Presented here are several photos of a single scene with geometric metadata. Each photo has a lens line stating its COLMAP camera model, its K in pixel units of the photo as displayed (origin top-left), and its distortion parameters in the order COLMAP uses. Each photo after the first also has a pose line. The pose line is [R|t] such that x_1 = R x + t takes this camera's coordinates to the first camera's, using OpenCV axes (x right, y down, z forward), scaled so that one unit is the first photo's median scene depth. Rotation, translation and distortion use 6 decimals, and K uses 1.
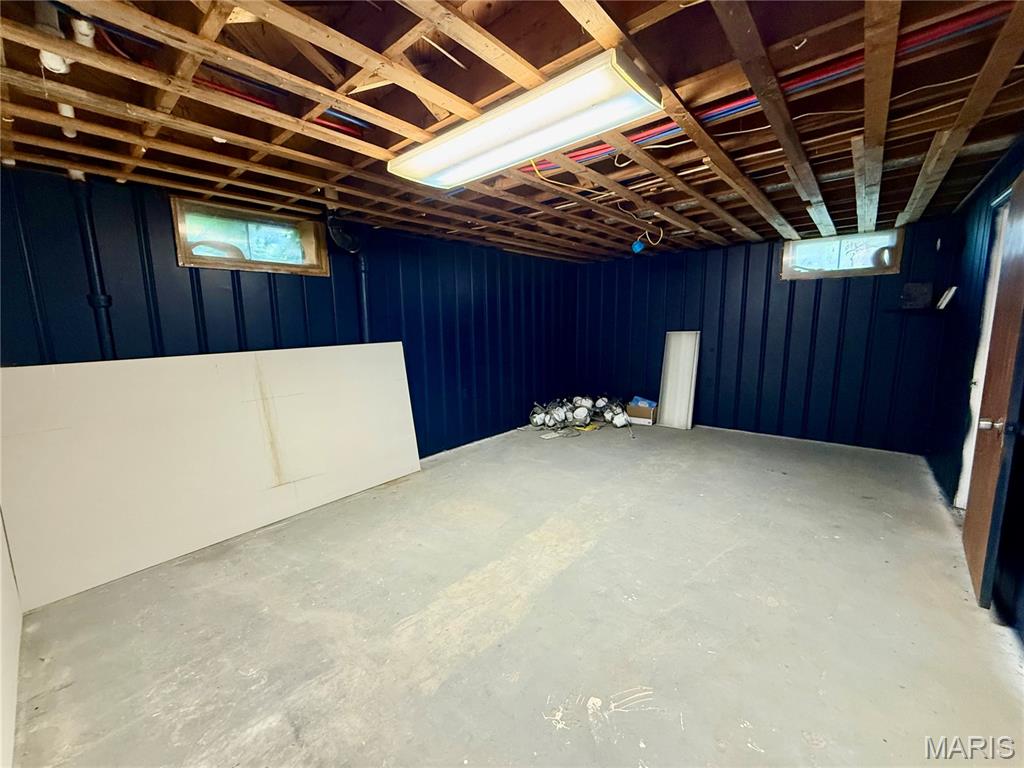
lens RADIAL K [[408.2, 0, 510.0], [0, 408.2, 381.5], [0, 0, 1]] dist [0.000347, -0.000456]
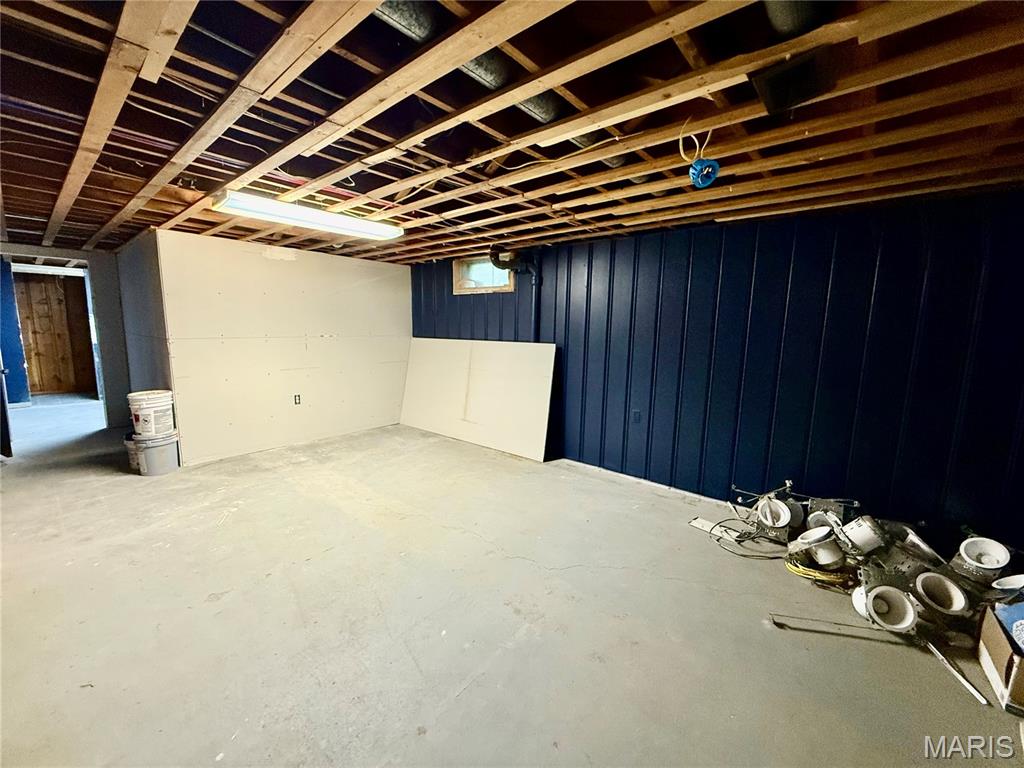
lens RADIAL K [[408.2, 0, 511.9], [0, 408.2, 385.1], [0, 0, 1]] dist [0.000347, -0.000456]
pose [[0.010954, 0.167804, -0.985760, 1.138901], [-0.162378, 0.973033, 0.163833, -0.206902], [0.986668, 0.158271, 0.037906, 1.170672]]
